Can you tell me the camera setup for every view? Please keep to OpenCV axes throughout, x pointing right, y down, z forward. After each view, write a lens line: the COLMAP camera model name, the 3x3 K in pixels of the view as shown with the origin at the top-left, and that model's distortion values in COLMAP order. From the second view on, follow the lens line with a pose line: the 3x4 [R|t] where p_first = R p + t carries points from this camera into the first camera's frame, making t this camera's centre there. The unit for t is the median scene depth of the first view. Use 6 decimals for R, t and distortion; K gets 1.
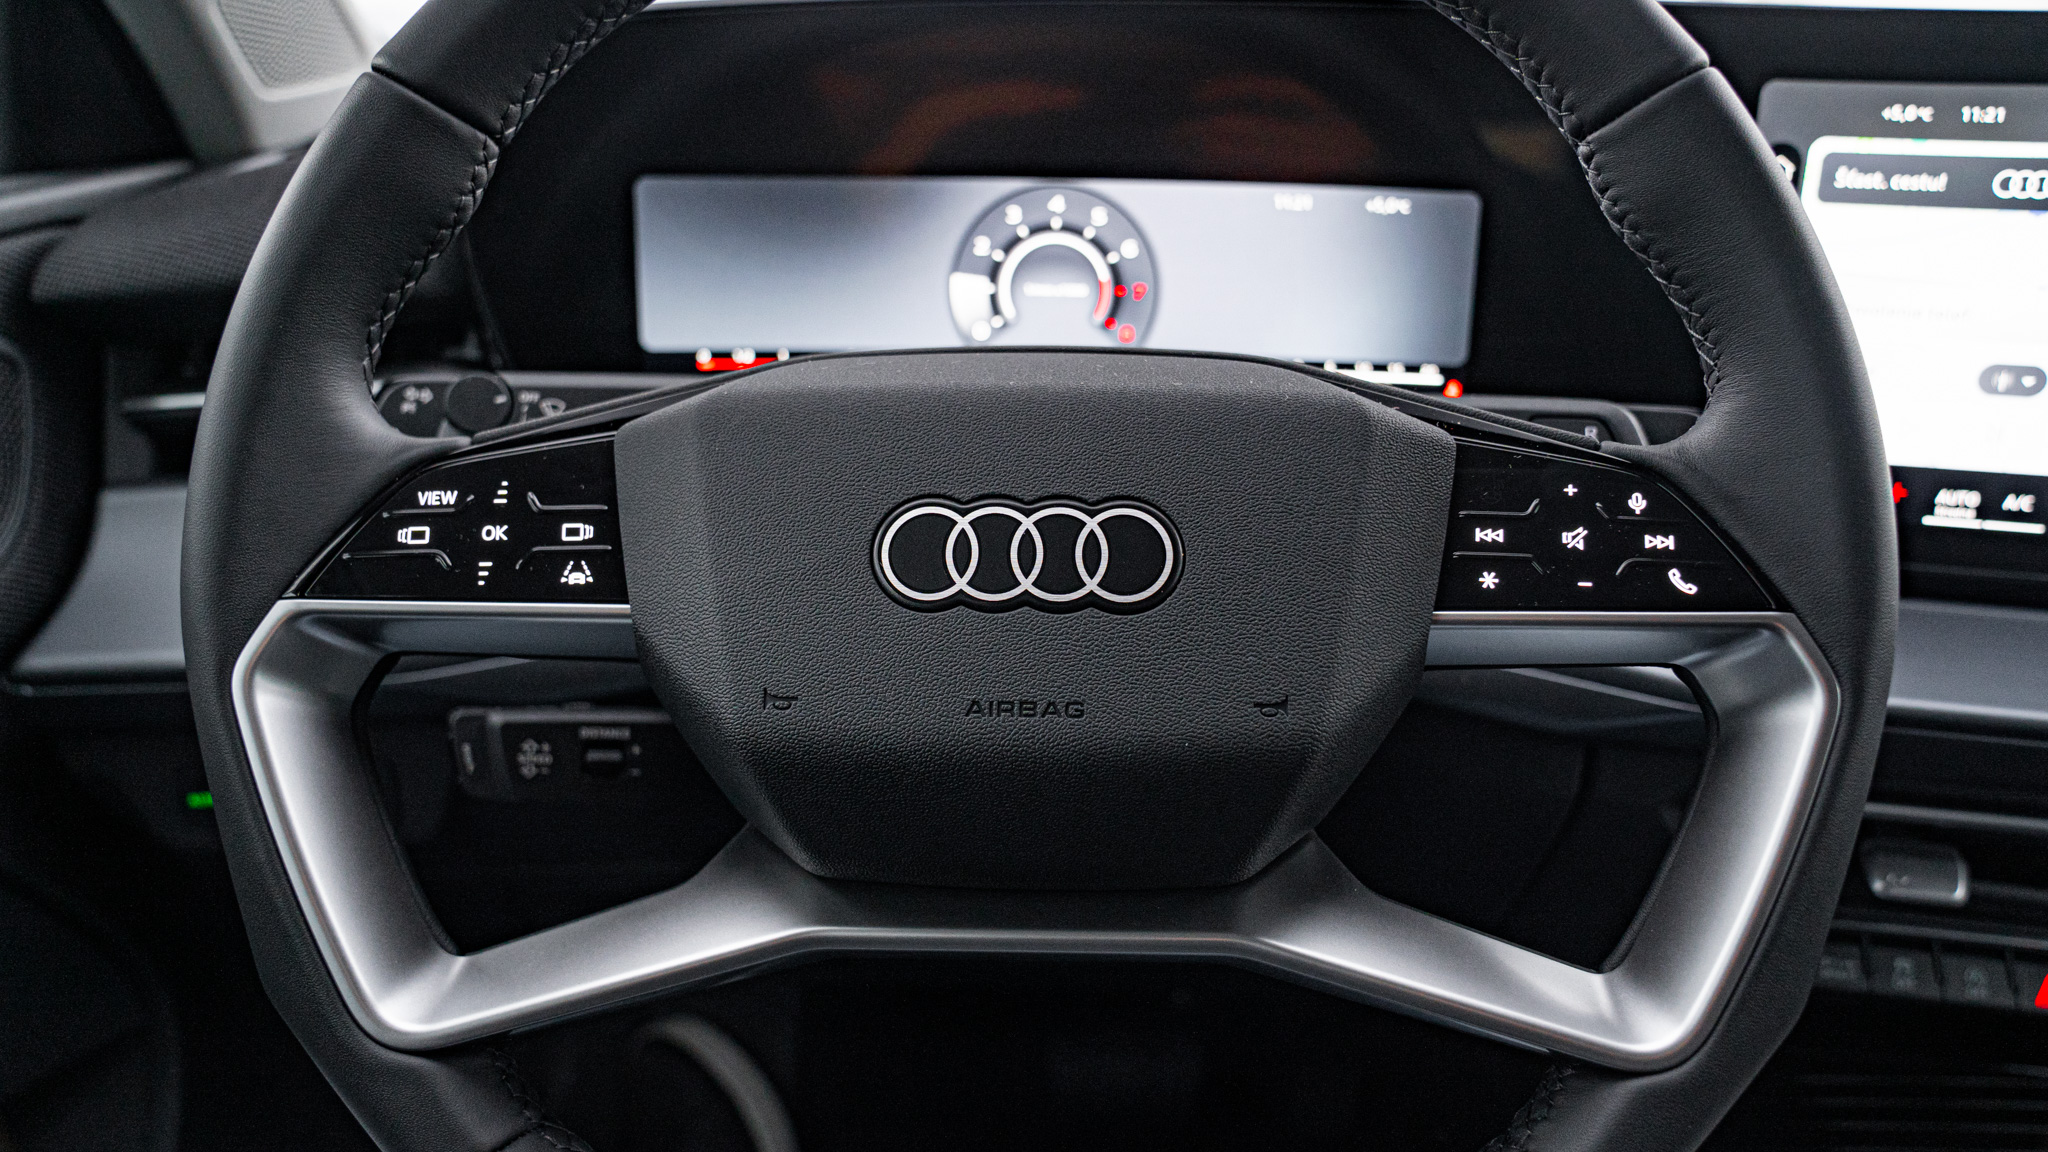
lens RADIAL K [[1429.4, 0, 1031.3], [0, 1429.4, 577.7], [0, 0, 1]] dist [-0.108495, 0.046595]
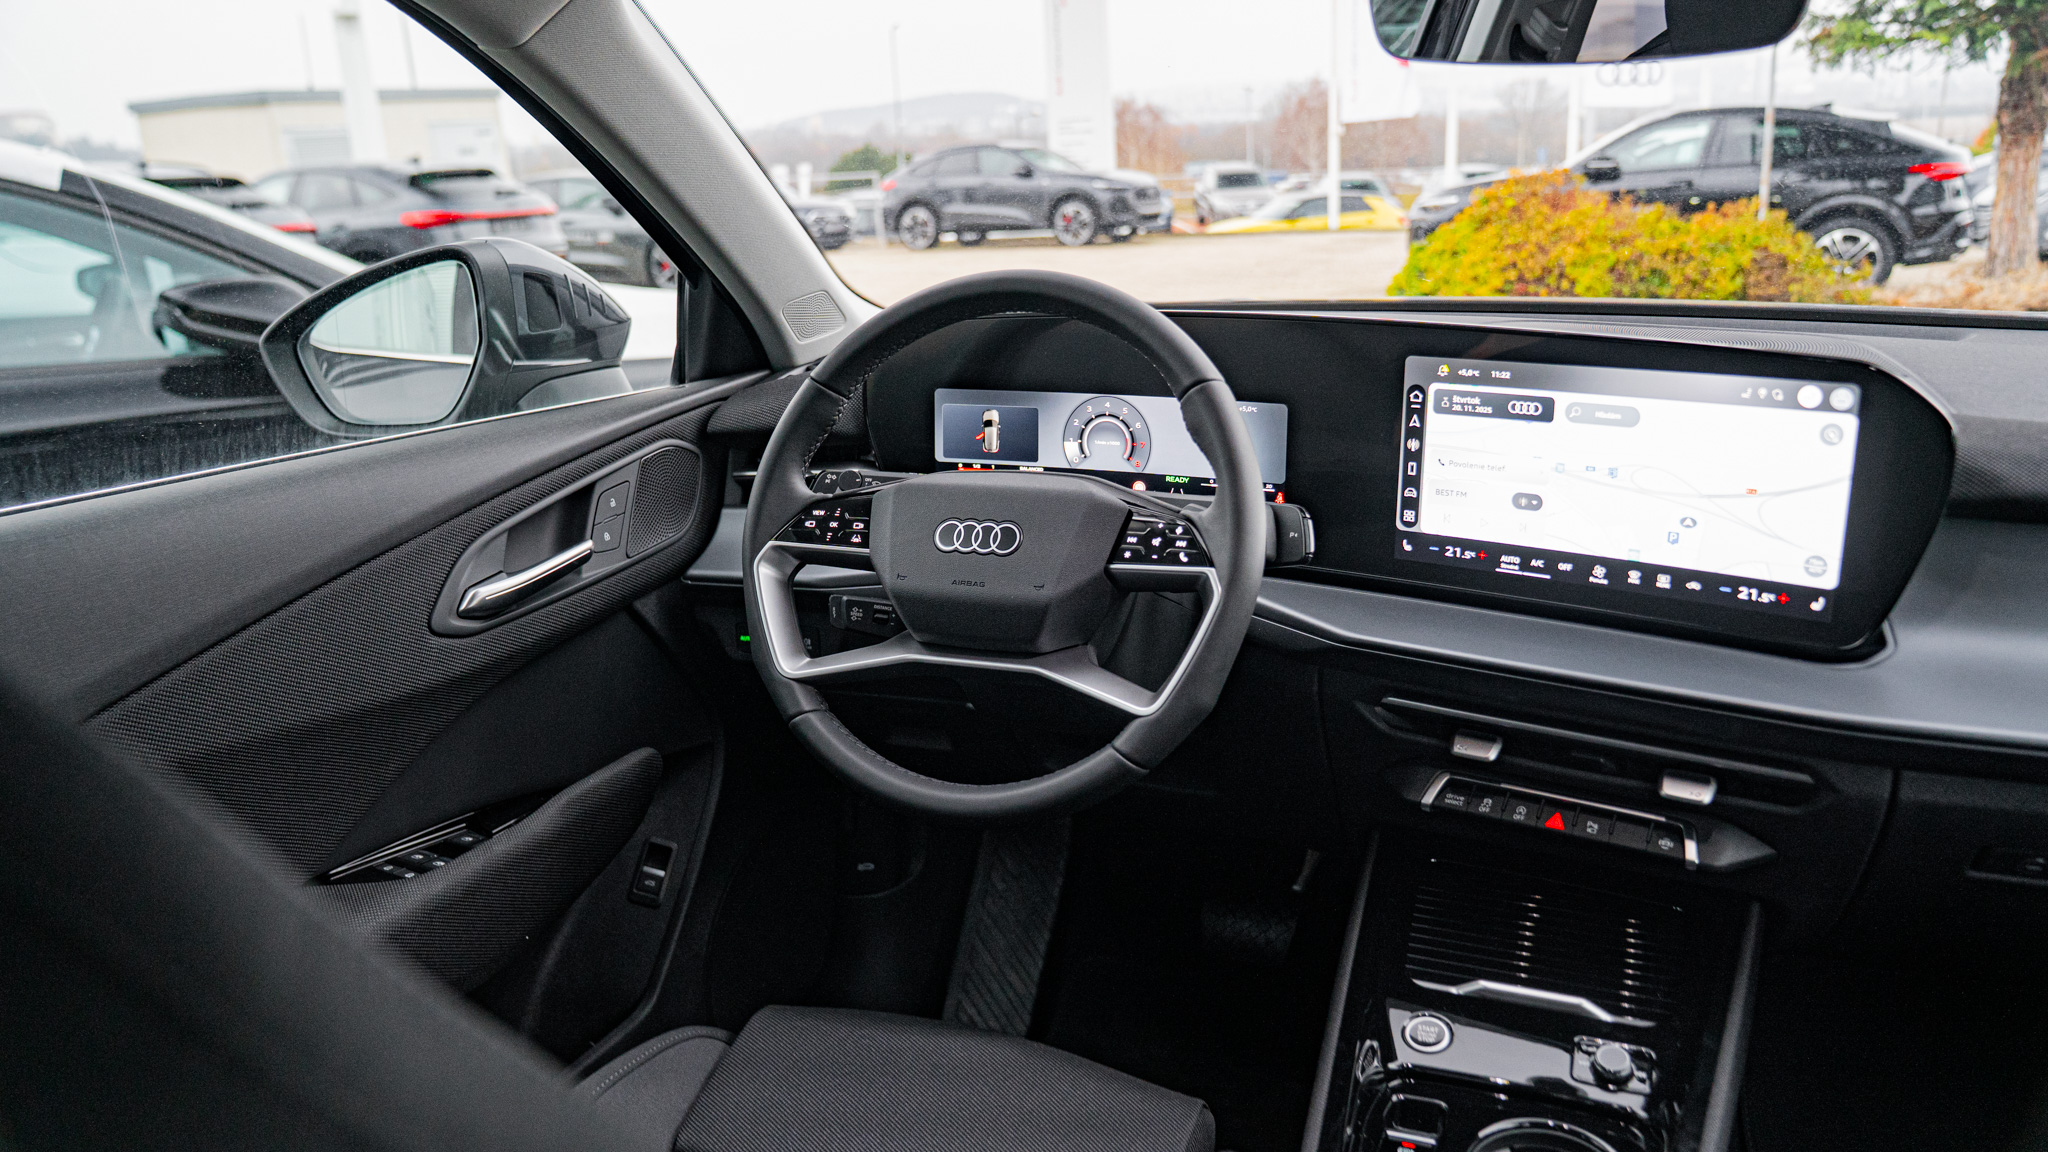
lens RADIAL K [[1502.4, 0, 1033.5], [0, 1502.4, 578.6], [0, 0, 1]] dist [-0.109934, 0.107242]
pose [[0.925352, 0.068222, -0.372920, 0.999506], [-0.089919, 0.995102, -0.041076, 0.144376], [0.368291, 0.071542, 0.926954, -1.498050]]
